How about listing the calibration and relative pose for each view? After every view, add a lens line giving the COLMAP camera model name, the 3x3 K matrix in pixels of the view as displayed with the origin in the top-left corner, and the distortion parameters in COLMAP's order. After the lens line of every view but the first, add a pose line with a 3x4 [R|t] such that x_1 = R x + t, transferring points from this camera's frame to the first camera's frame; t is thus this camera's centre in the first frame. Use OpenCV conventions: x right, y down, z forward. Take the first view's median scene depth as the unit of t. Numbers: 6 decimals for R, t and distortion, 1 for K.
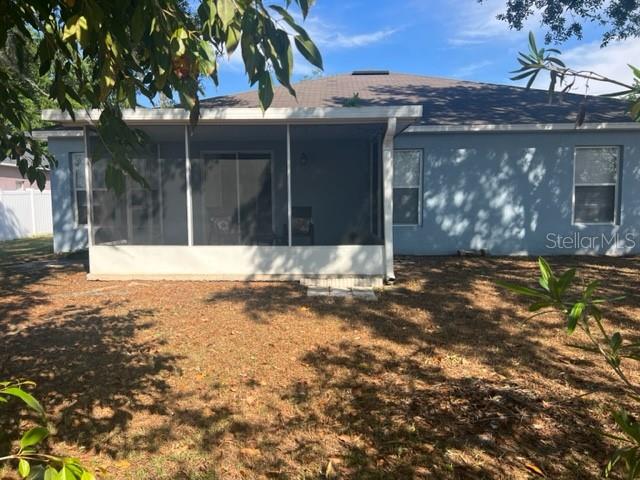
lens RADIAL K [[483.0, 0, 320.3], [0, 483.0, 241.0], [0, 0, 1]] dist [0.040349, -0.040971]
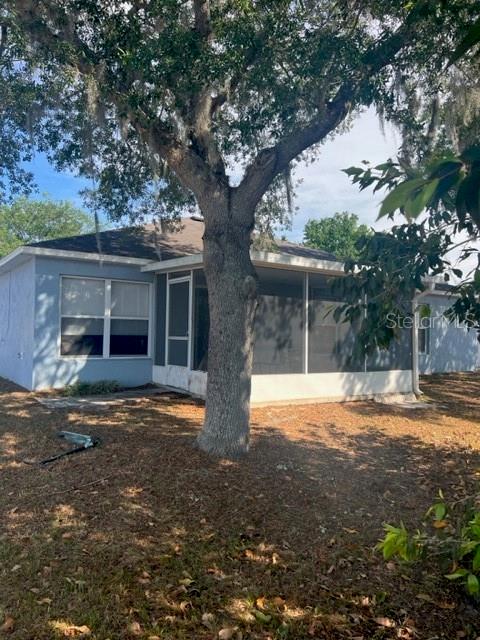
lens RADIAL K [[483.0, 0, 238.5], [0, 483.0, 321.1], [0, 0, 1]] dist [0.040349, -0.040971]
pose [[0.812635, 0.039886, 0.581407, -0.975714], [0.017550, 0.995528, -0.092825, -0.010115], [-0.582509, 0.085637, 0.808300, 0.130540]]
